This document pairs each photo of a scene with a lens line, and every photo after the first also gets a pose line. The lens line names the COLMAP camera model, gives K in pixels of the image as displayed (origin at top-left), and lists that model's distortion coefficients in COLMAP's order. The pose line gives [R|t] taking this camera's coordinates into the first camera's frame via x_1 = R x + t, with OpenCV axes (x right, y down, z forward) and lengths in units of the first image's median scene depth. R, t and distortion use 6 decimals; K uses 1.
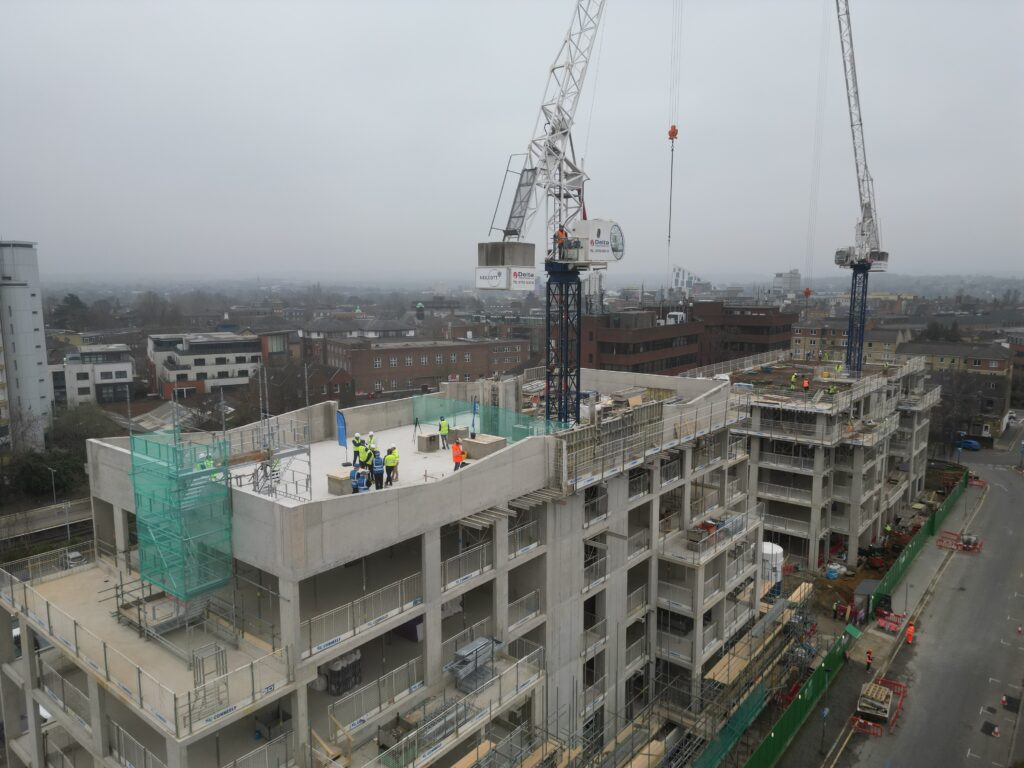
lens RADIAL K [[715.9, 0, 510.9], [0, 715.9, 384.5], [0, 0, 1]] dist [0.033346, 0.000616]
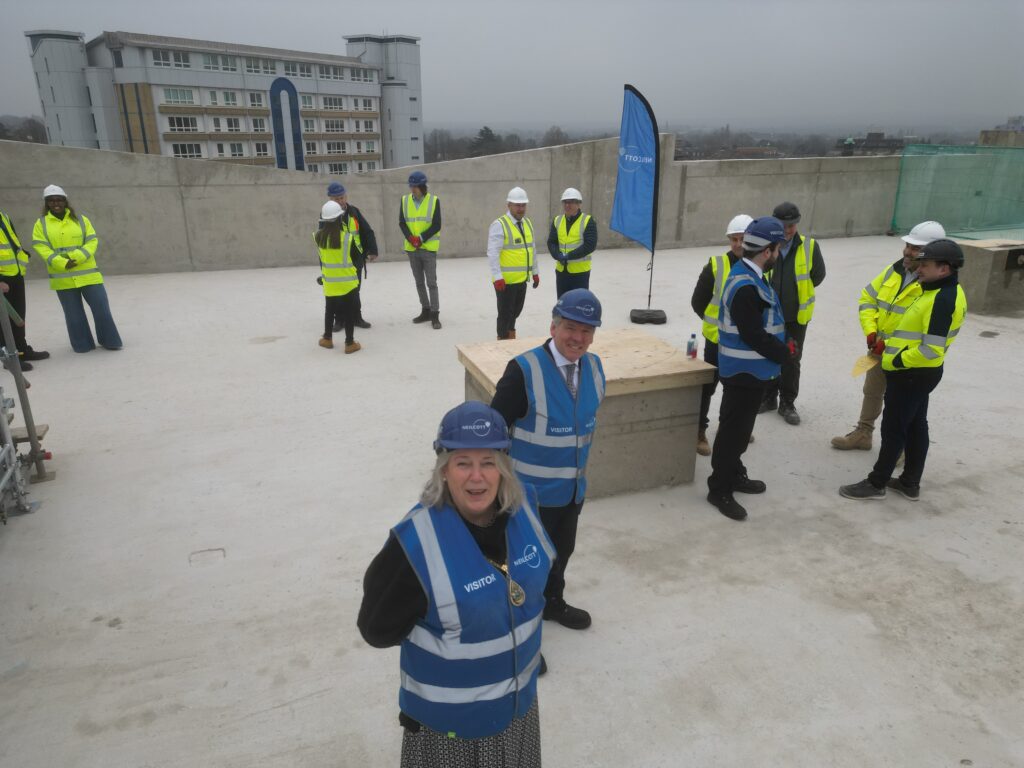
lens RADIAL K [[715.9, 0, 509.1], [0, 715.9, 382.7], [0, 0, 1]] dist [0.033346, 0.000616]
pose [[0.857944, 0.174378, -0.483243, -0.042236], [-0.077880, 0.973907, 0.213166, 0.024744], [0.507805, -0.145249, 0.849139, 0.223566]]
